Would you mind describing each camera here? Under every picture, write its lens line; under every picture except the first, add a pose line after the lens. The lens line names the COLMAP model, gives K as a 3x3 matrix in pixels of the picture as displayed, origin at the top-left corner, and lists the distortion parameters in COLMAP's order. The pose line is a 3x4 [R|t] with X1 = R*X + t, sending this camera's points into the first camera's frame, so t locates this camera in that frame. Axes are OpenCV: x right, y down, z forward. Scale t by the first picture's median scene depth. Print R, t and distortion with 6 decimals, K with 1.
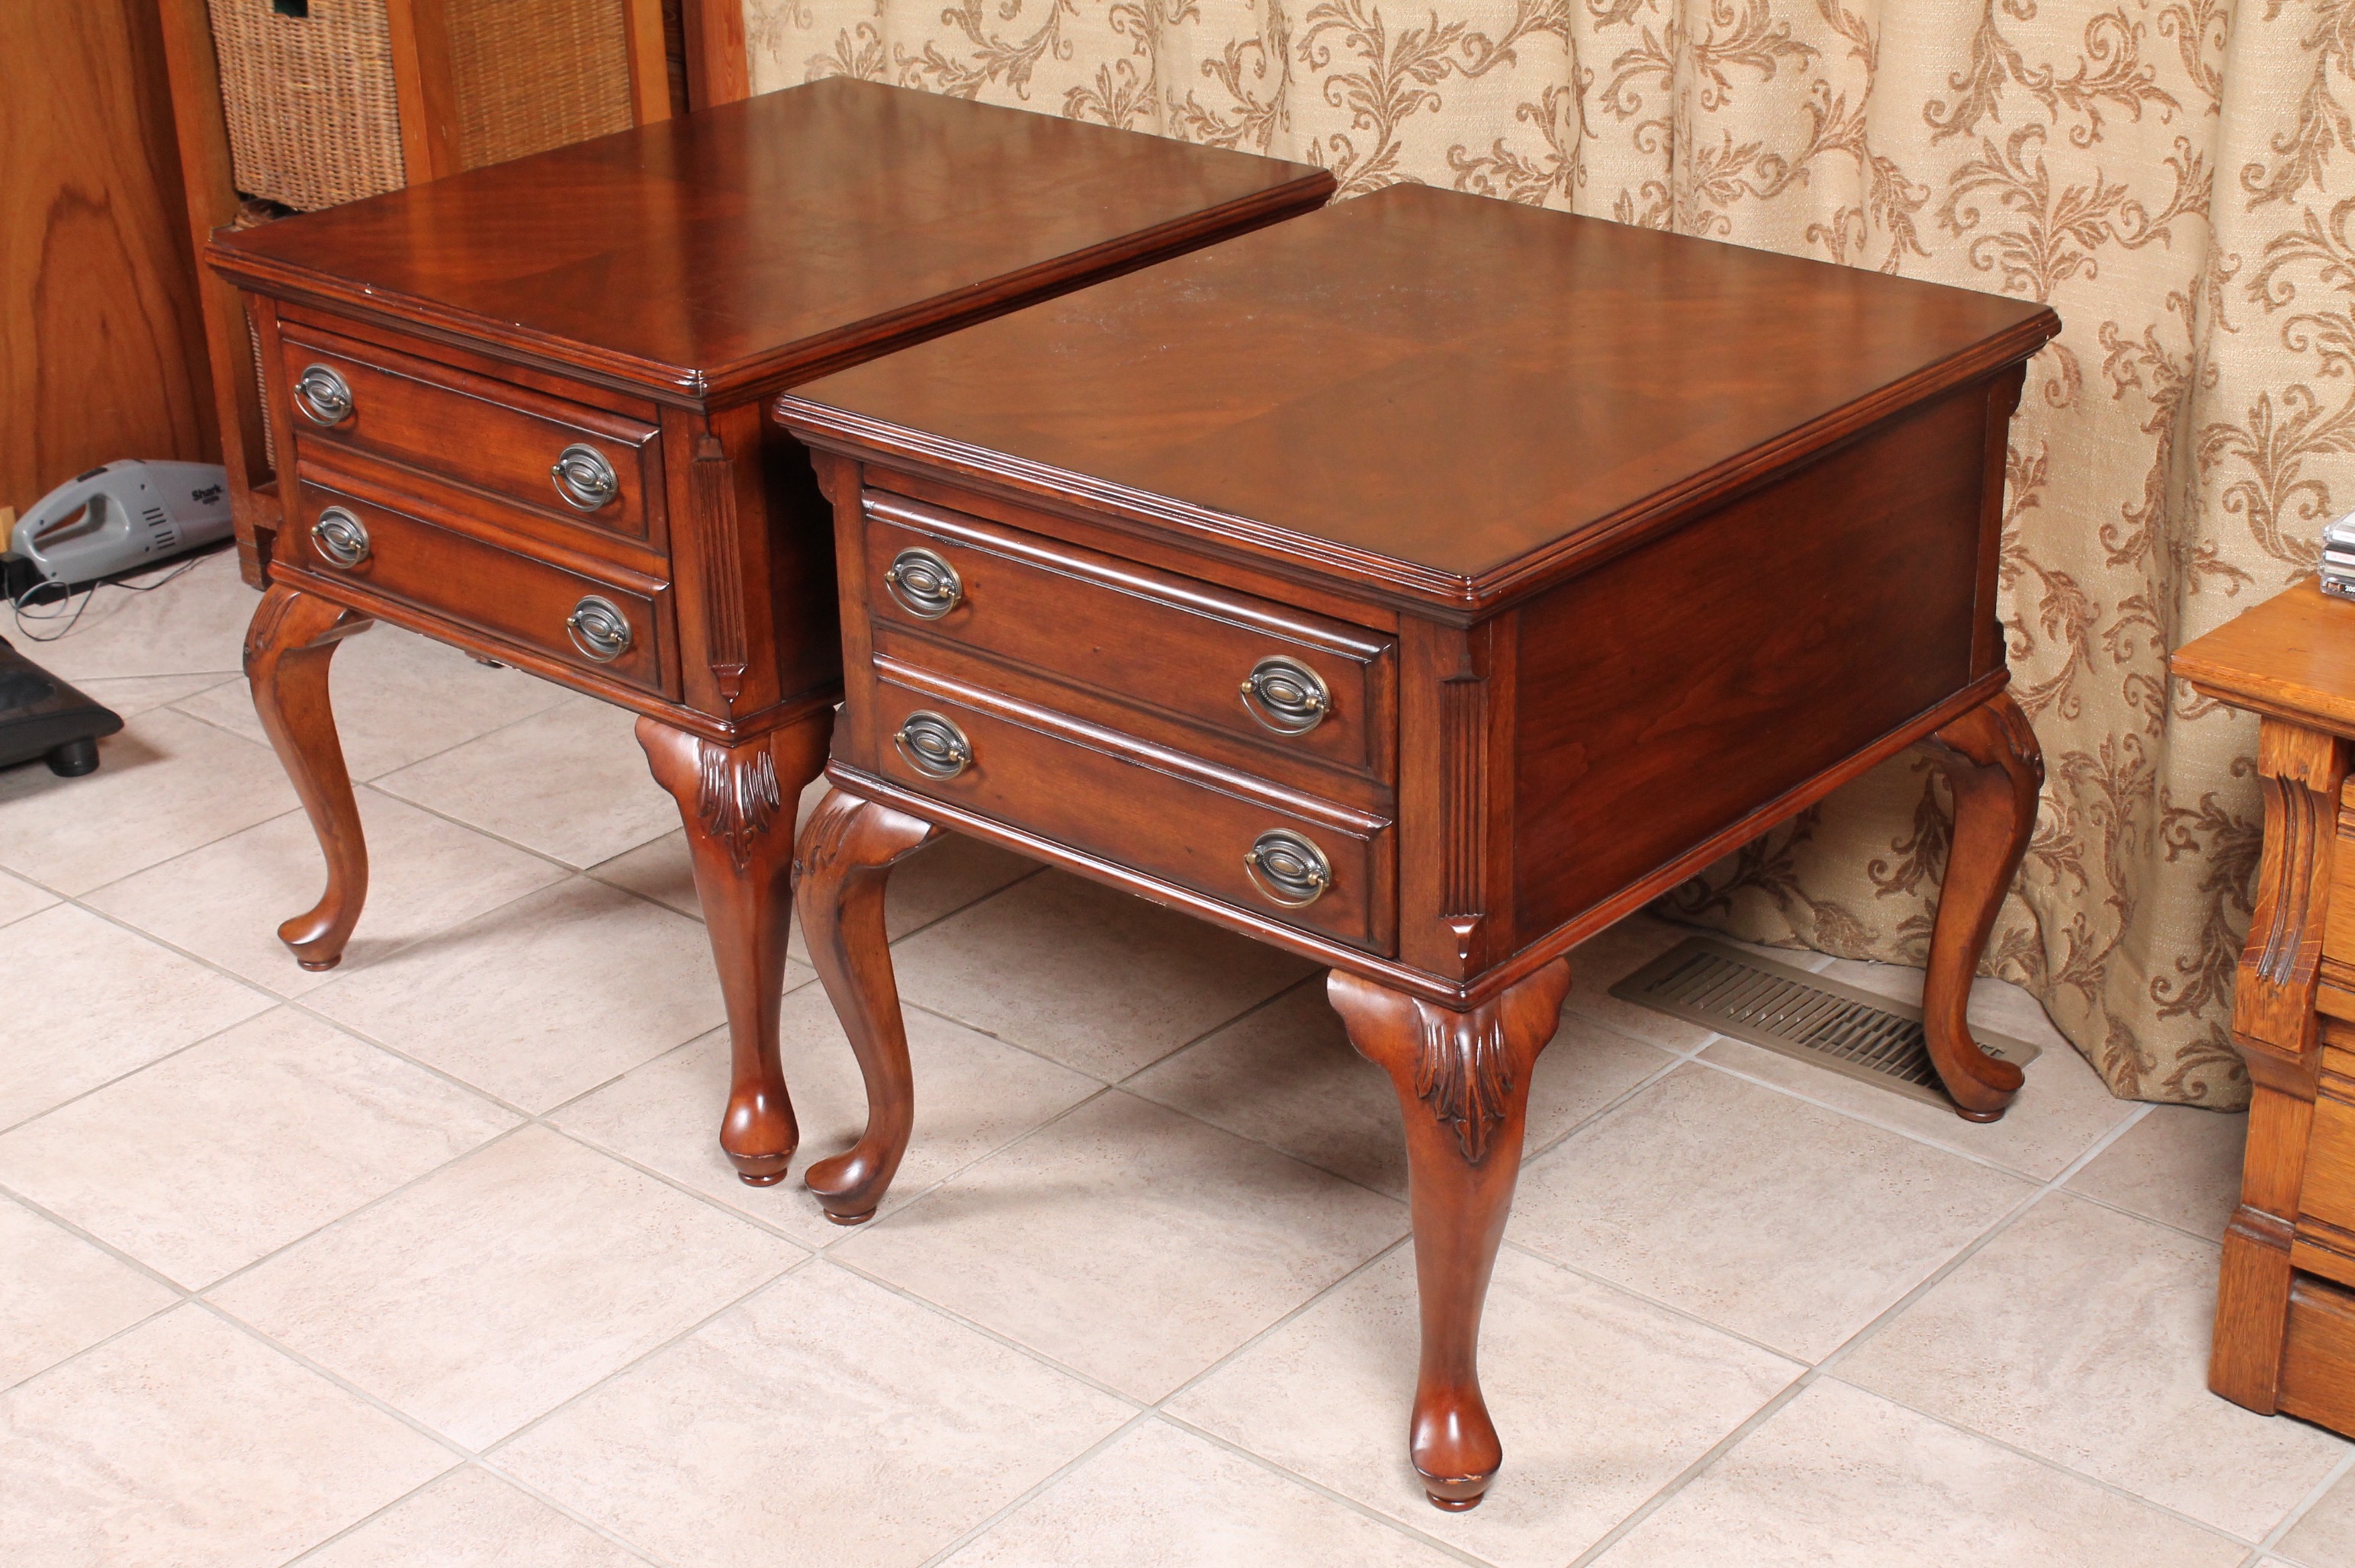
lens RADIAL K [[3647.7, 0, 1169.6], [0, 3647.7, 751.6], [0, 0, 1]] dist [-0.018979, 0.000000]
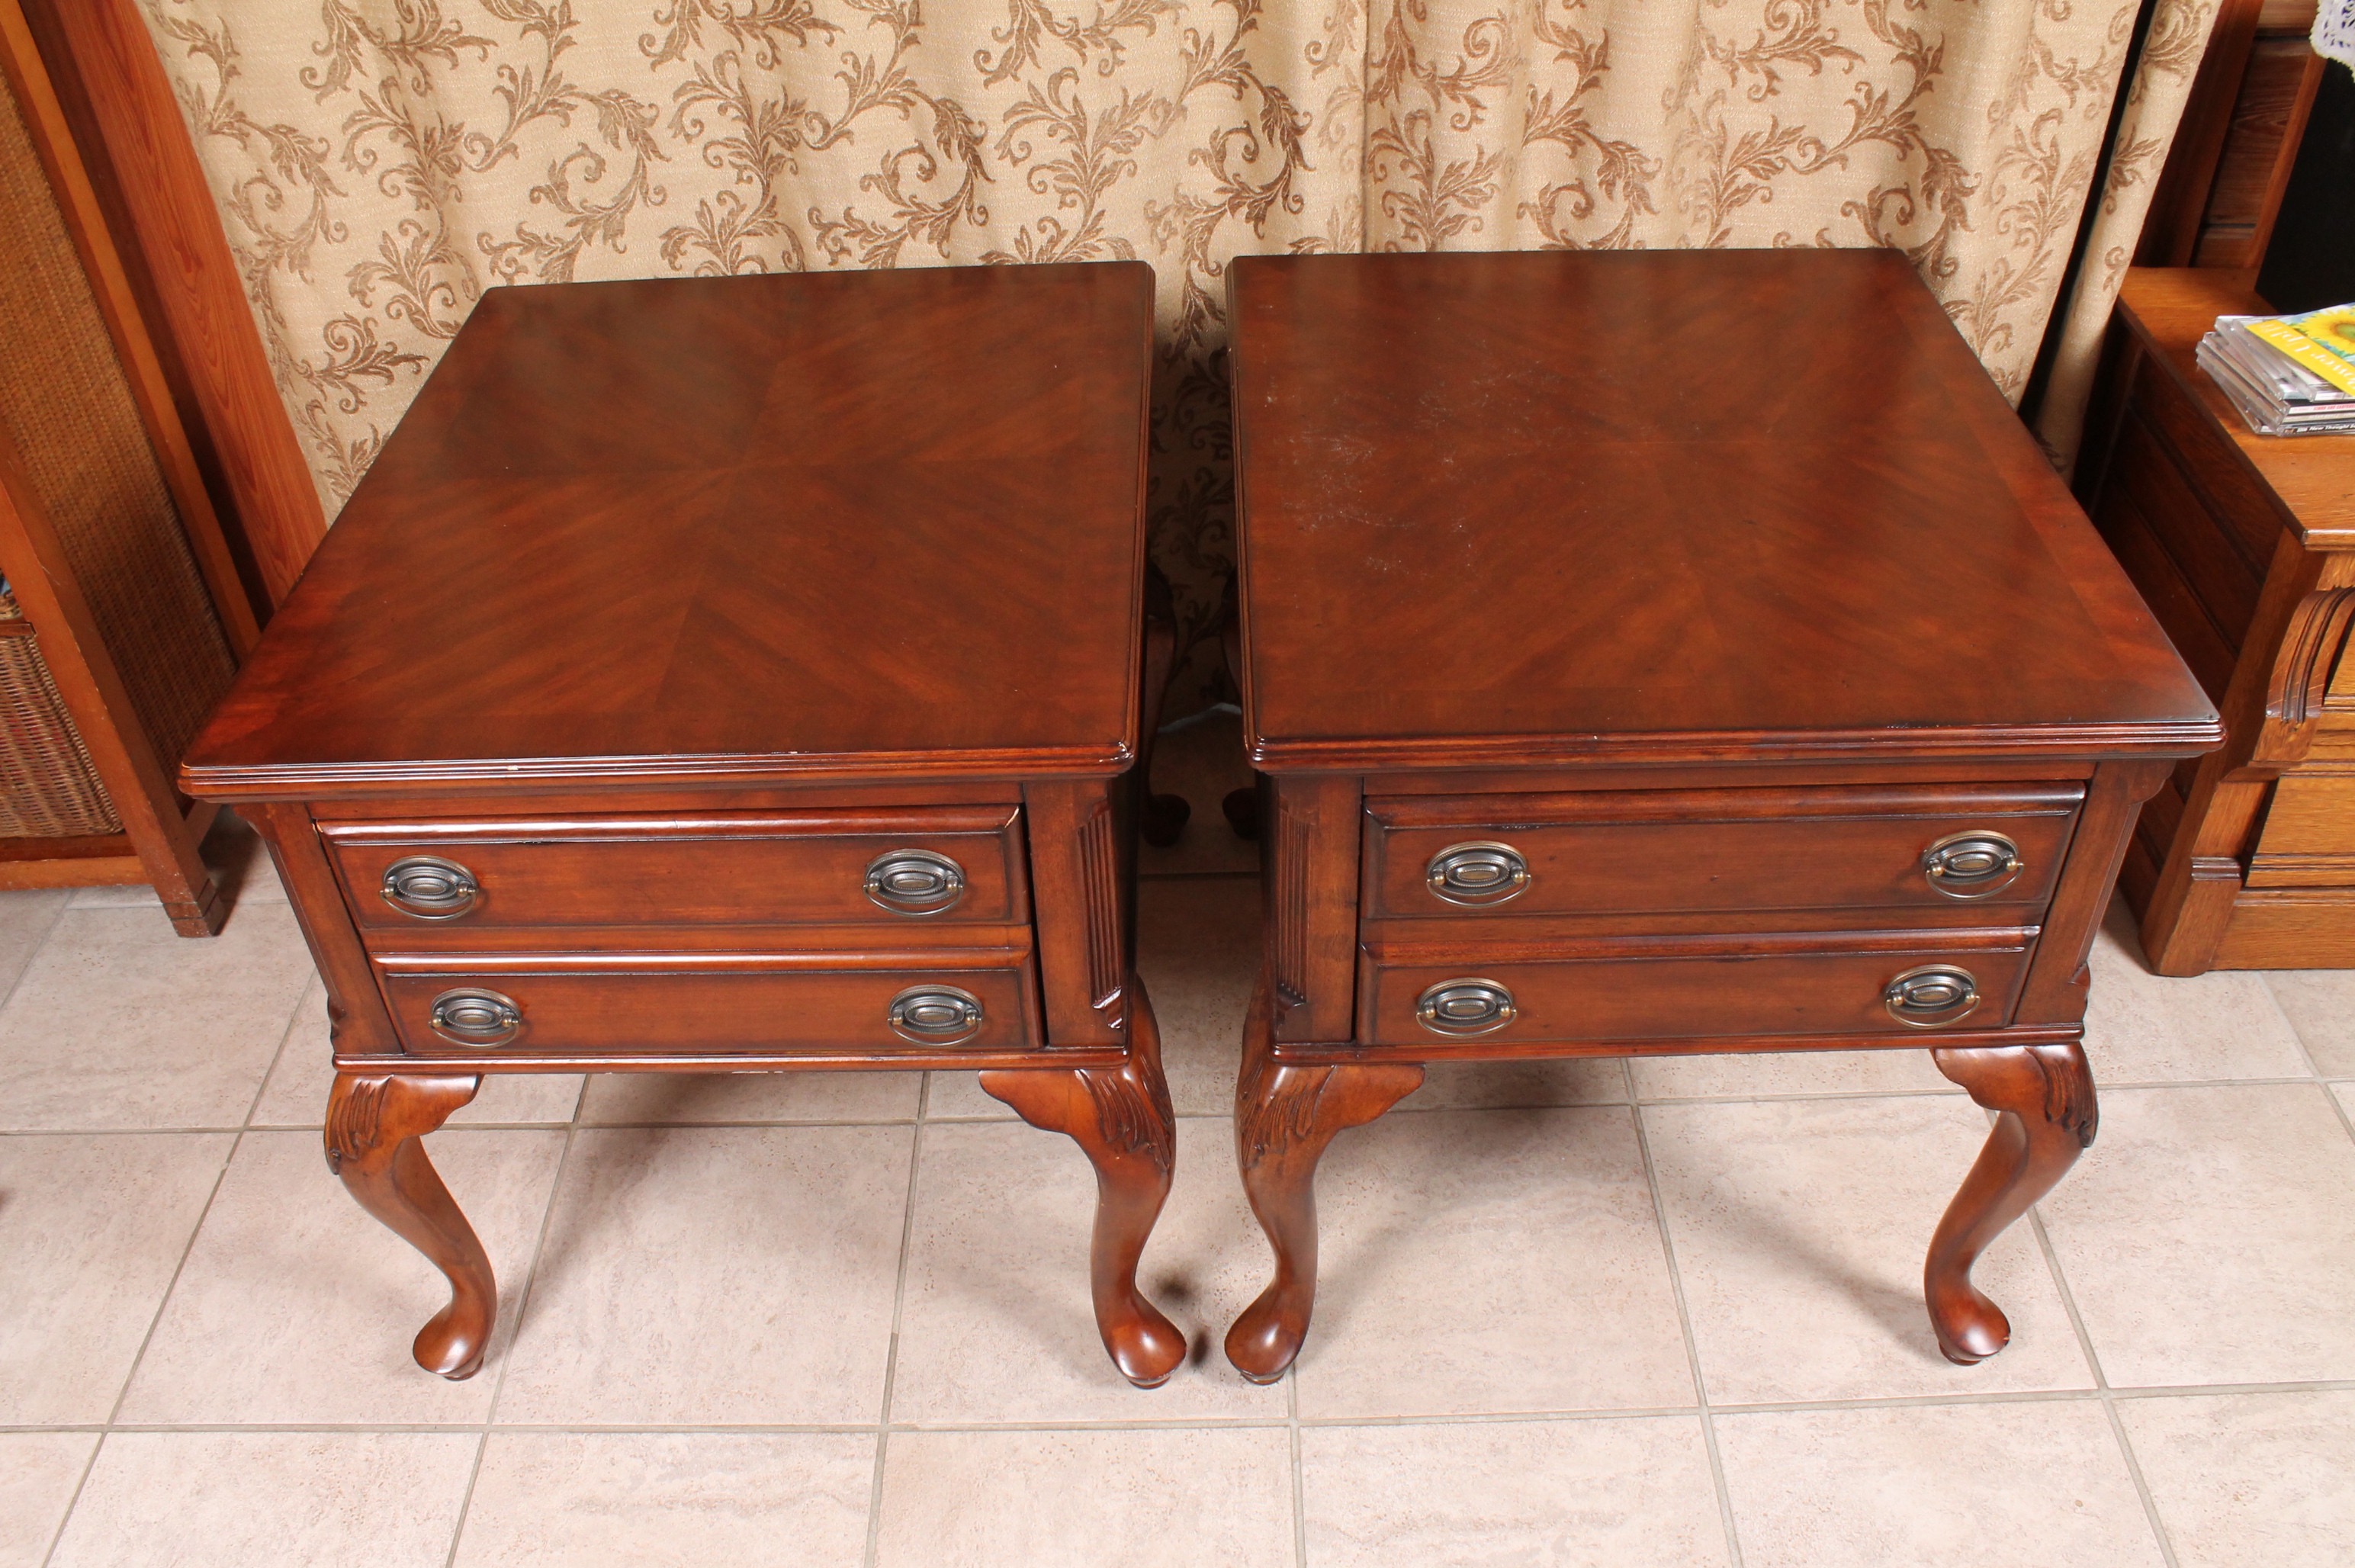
lens RADIAL K [[1990.1, 0, 1161.1], [0, 1990.1, 787.6], [0, 0, 1]] dist [-0.164070, 0.135446]
pose [[0.754336, -0.412491, 0.510713, -0.323917], [0.275237, 0.904989, 0.324406, -0.216347], [-0.596004, -0.104144, 0.796199, 0.554354]]
